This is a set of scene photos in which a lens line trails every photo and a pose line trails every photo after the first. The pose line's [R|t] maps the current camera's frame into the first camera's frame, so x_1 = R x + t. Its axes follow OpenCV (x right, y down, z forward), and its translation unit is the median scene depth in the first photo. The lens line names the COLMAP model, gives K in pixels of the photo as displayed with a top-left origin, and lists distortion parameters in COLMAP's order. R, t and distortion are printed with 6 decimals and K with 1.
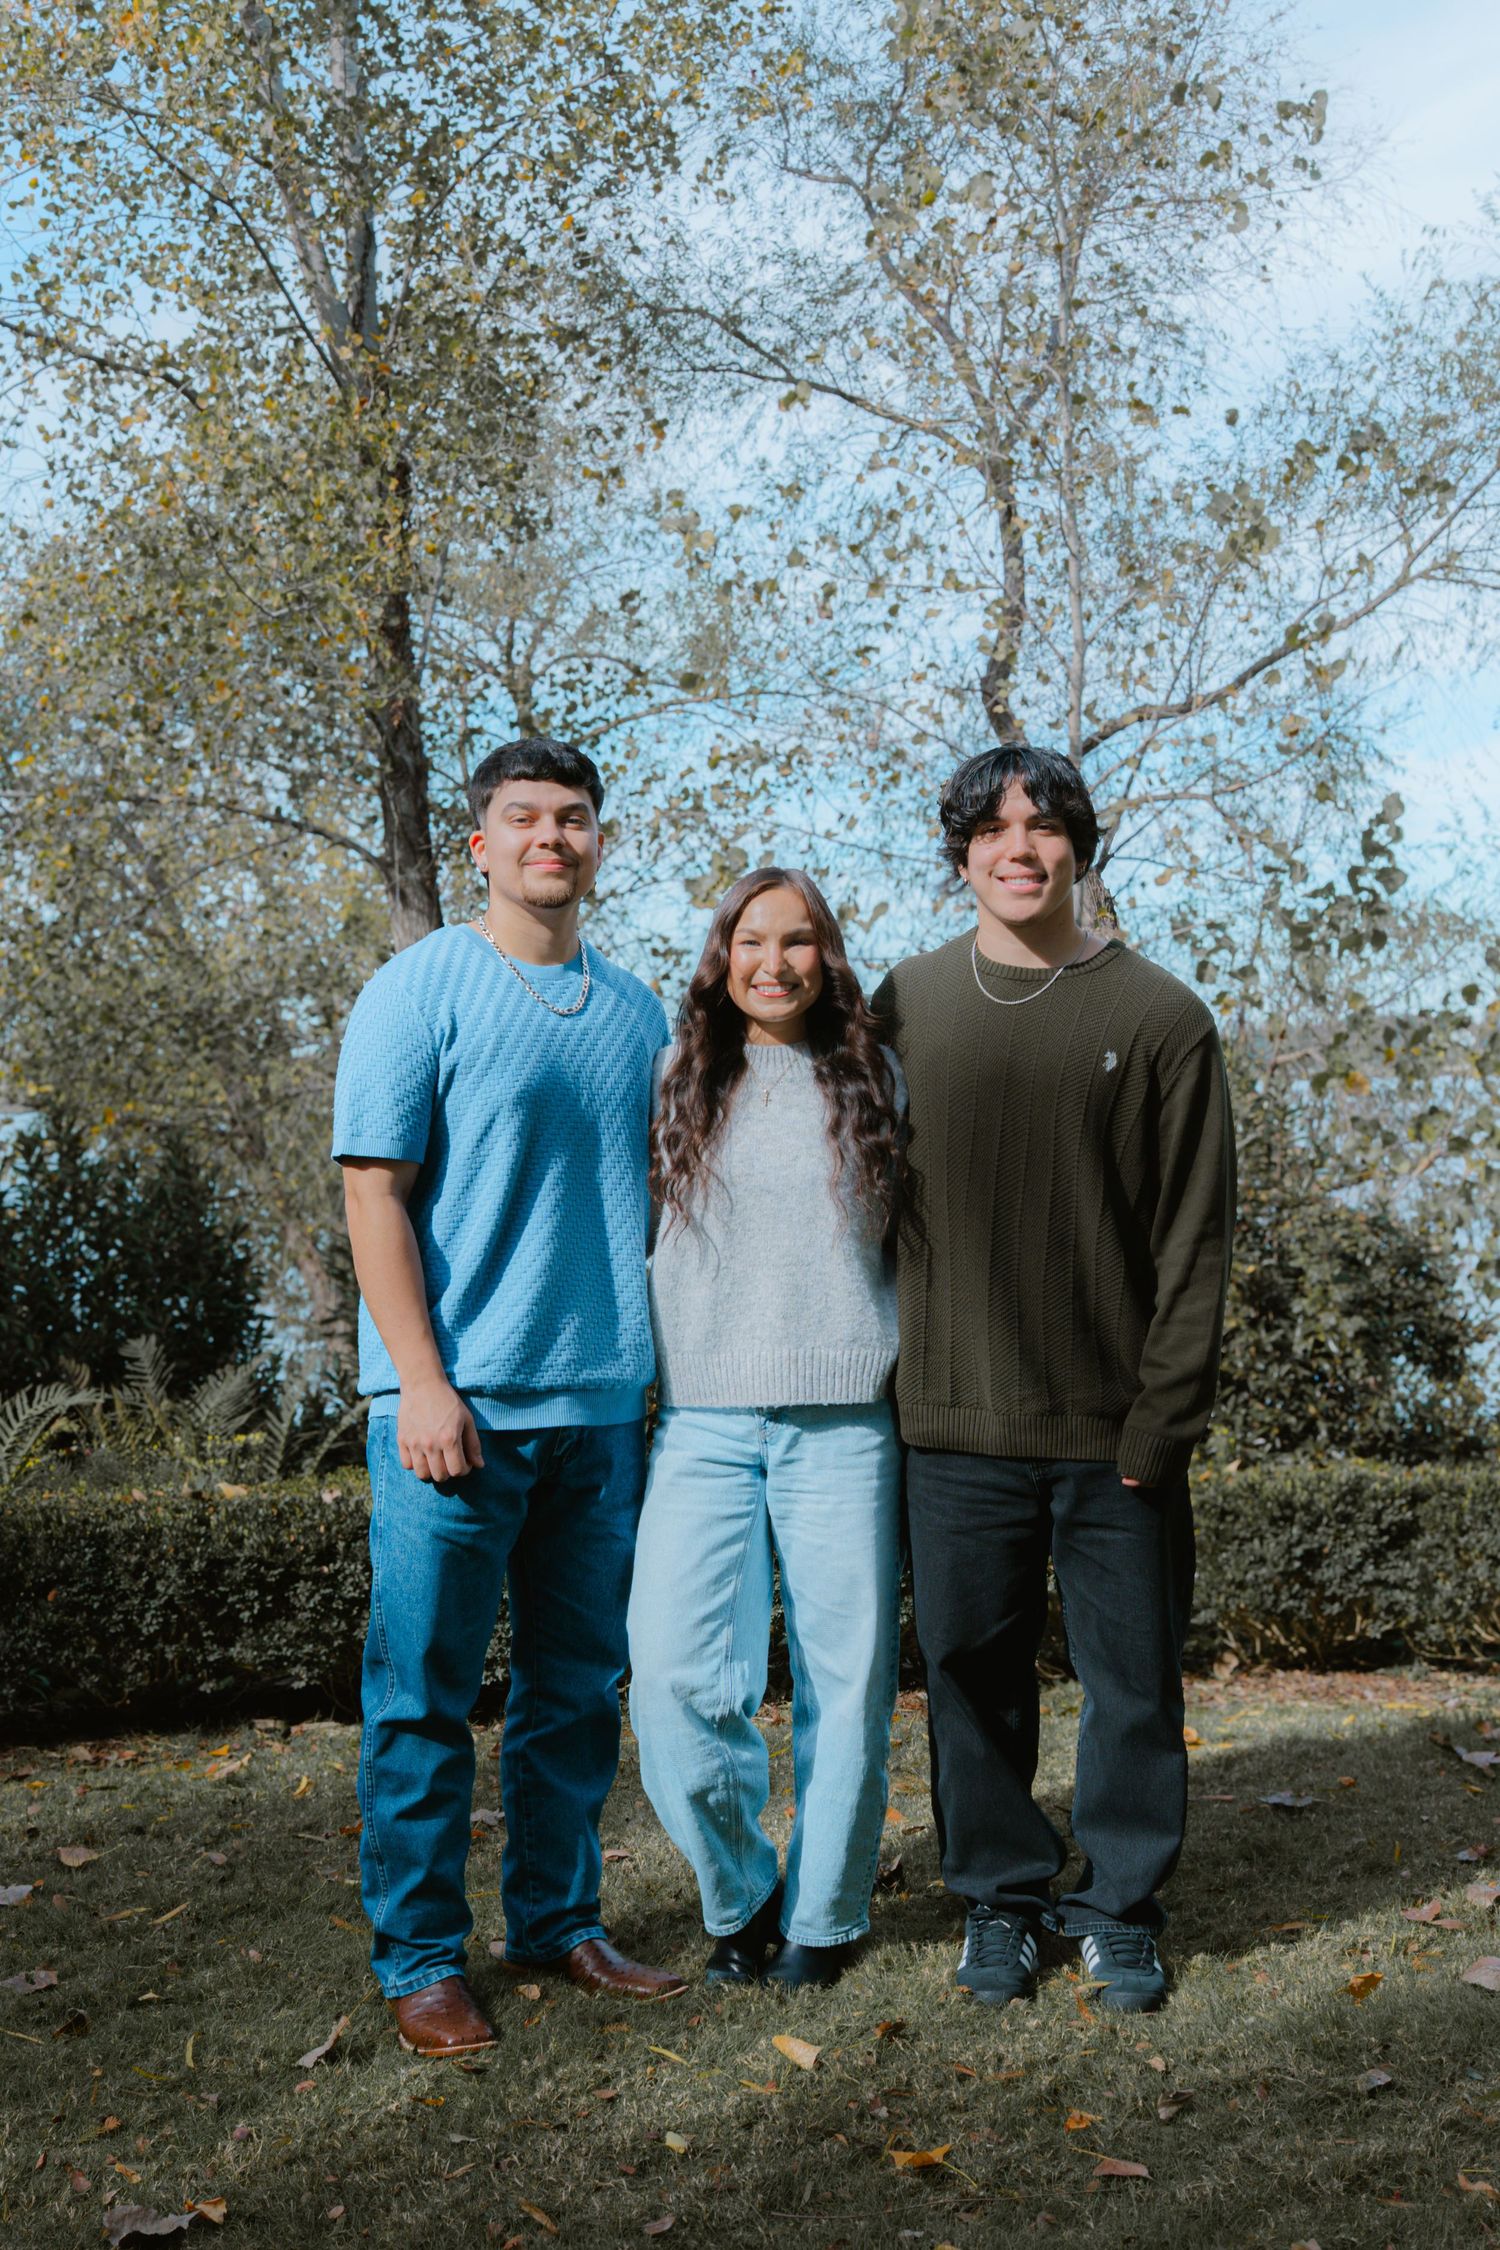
lens RADIAL K [[2873.3, 0, 739.1], [0, 2873.3, 1128.2], [0, 0, 1]] dist [-0.073336, 0.005875]
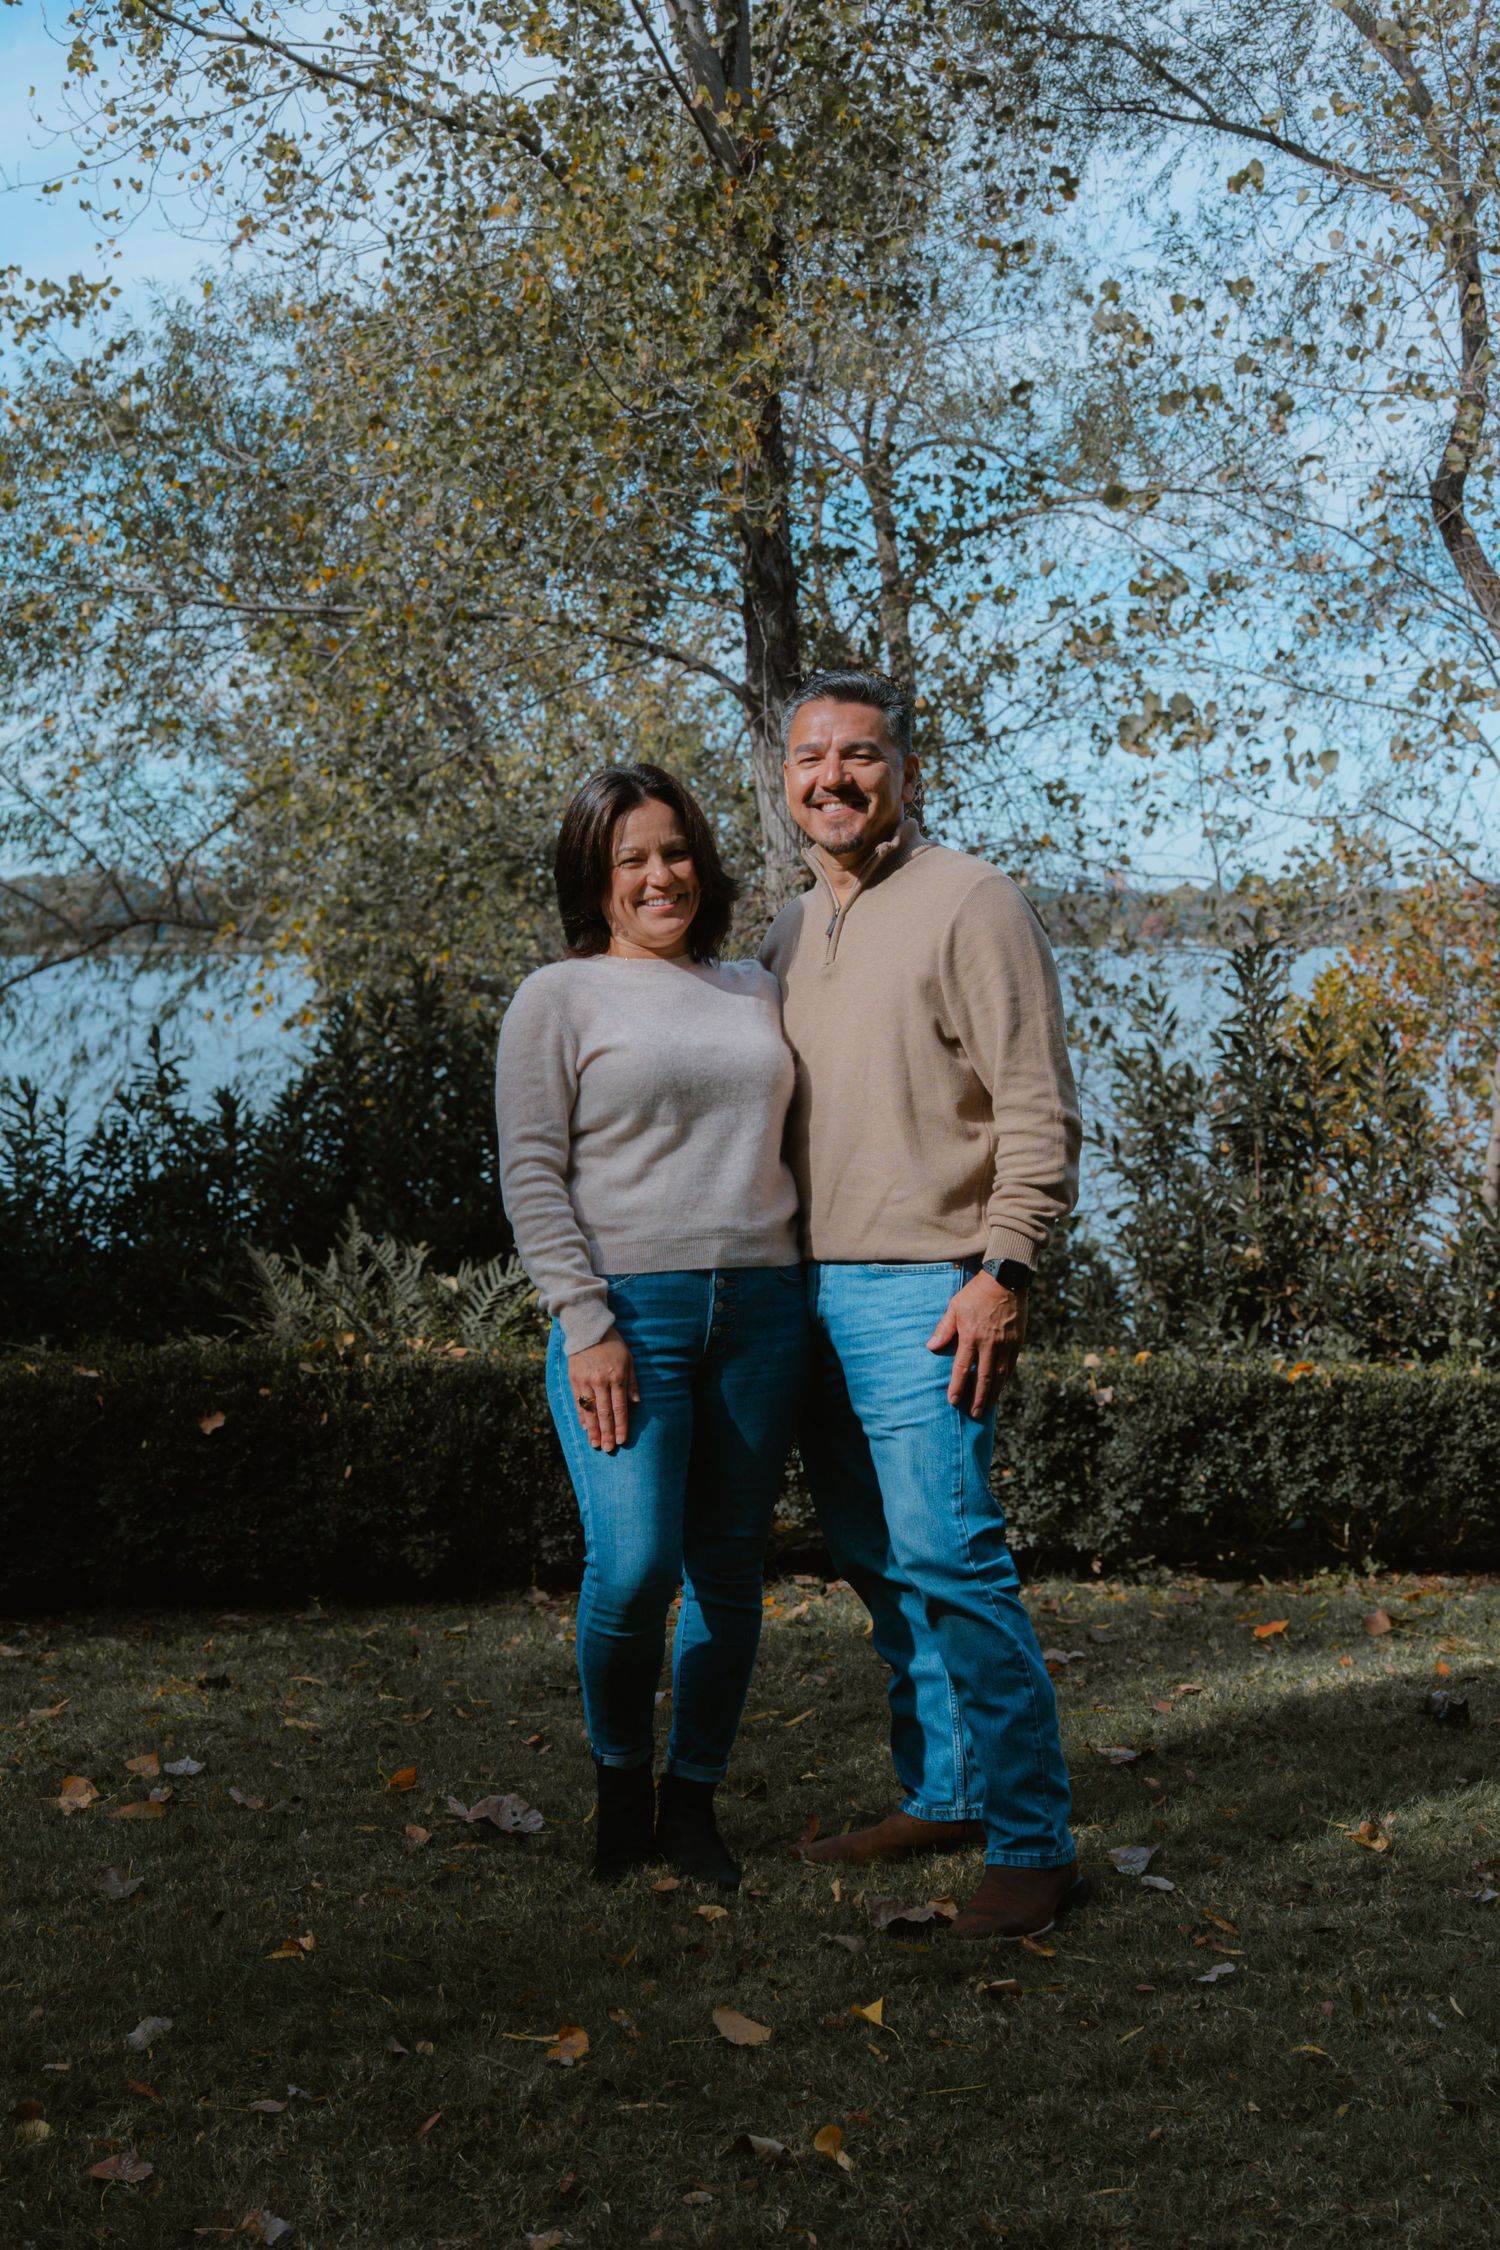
lens RADIAL K [[3490.8, 0, 740.9], [0, 3490.8, 1073.7], [0, 0, 1]] dist [-0.007795, 0.031498]
pose [[0.995266, 0.025894, -0.093674, -0.025827], [-0.023595, 0.999395, 0.025567, -0.002458], [0.094279, -0.023236, 0.995275, -0.089747]]
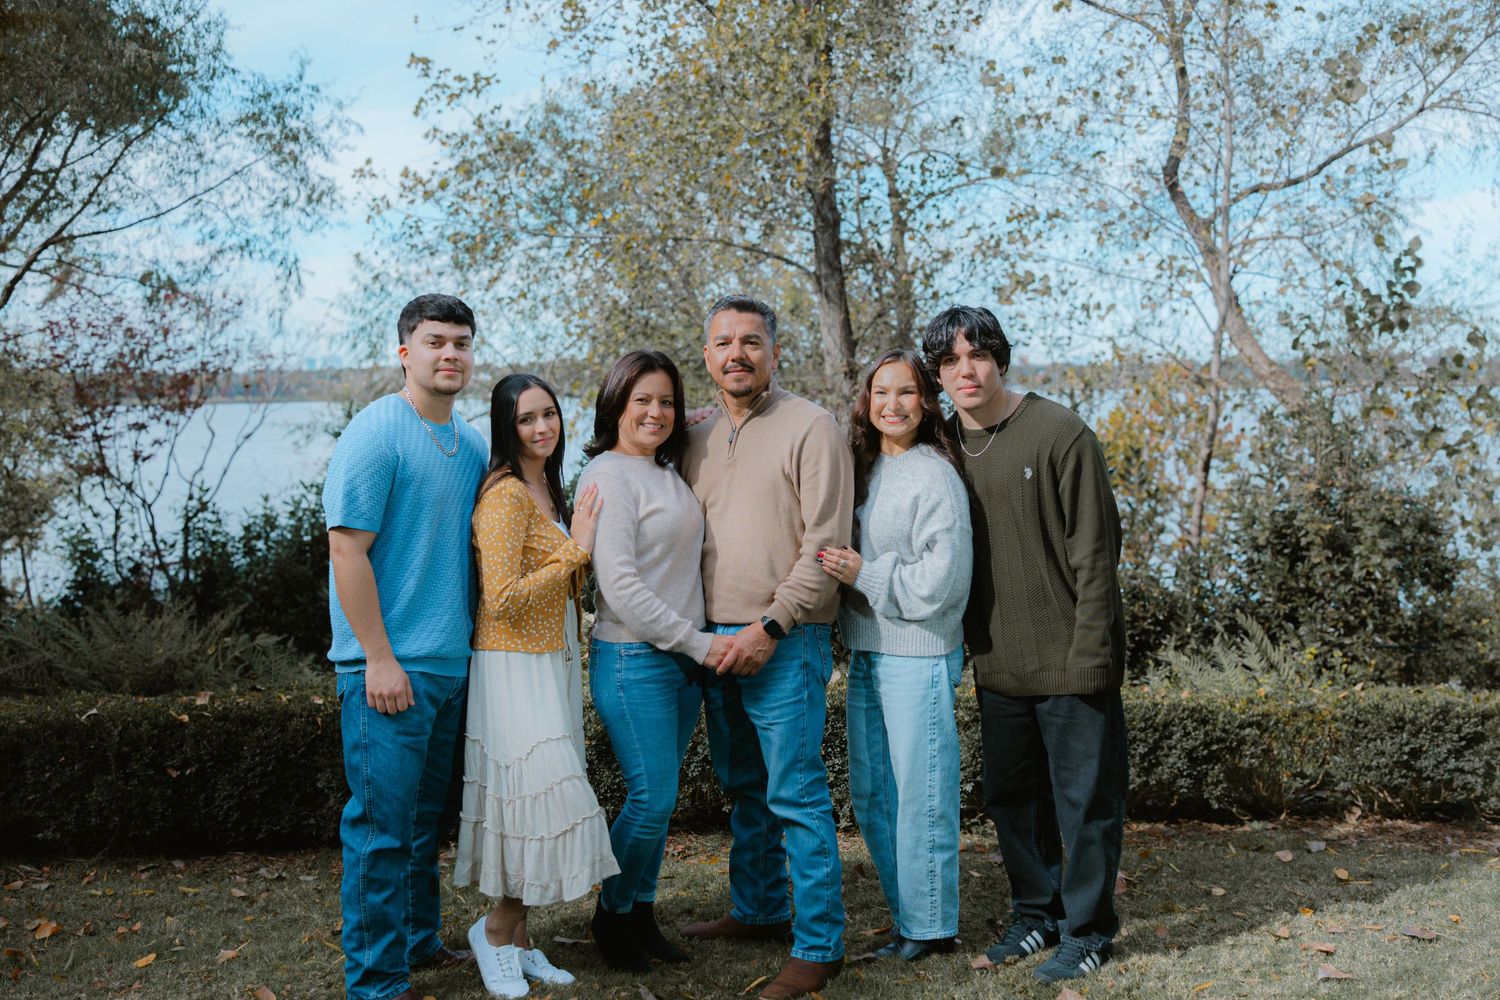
lens RADIAL K [[1597.4, 0, 750.0], [0, 1597.4, 500.0], [0, 0, 1]] dist [-0.130315, 0.128665]
pose [[0.987699, 0.022296, -0.154773, -0.011683], [-0.013638, 0.998294, 0.056777, -0.012137], [0.155774, -0.053968, 0.986317, 0.035041]]
